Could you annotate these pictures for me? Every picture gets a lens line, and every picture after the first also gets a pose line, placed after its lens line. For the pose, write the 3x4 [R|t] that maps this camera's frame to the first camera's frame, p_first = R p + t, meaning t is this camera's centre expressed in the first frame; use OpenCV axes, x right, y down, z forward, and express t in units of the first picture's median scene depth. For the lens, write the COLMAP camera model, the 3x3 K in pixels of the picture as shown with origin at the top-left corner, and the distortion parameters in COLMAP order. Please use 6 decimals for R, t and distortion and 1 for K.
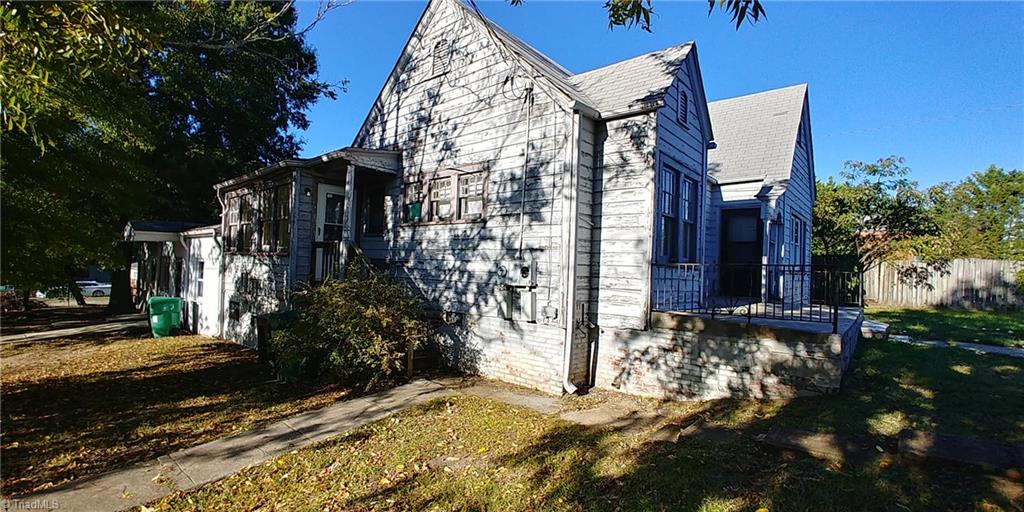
lens RADIAL K [[450.6, 0, 520.0], [0, 450.6, 265.4], [0, 0, 1]] dist [-0.029776, 0.007435]
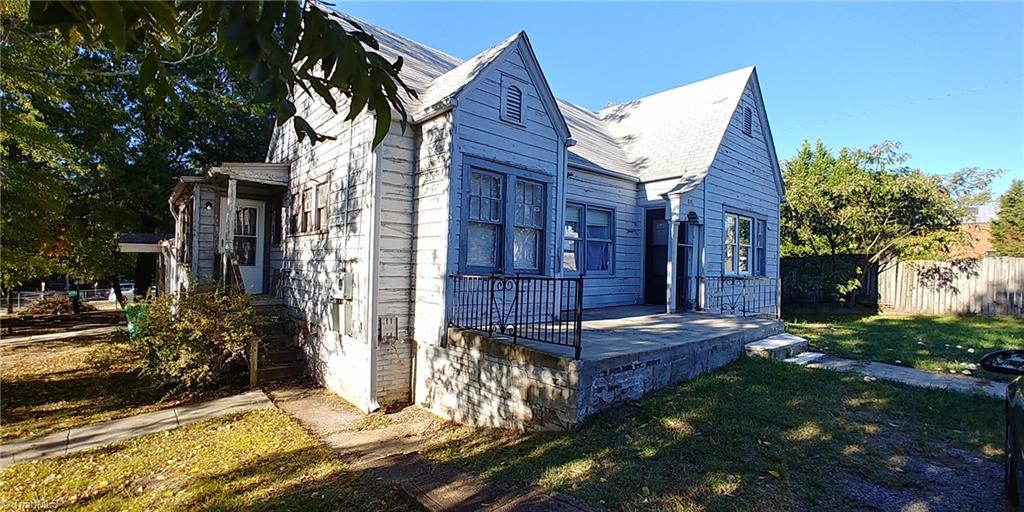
lens RADIAL K [[450.6, 0, 520.0], [0, 450.6, 265.4], [0, 0, 1]] dist [-0.029776, 0.007435]
pose [[0.990641, -0.011097, -0.136039, 0.522257], [0.010839, 0.999938, -0.002636, -0.019416], [0.136060, 0.001136, 0.990700, 0.091118]]
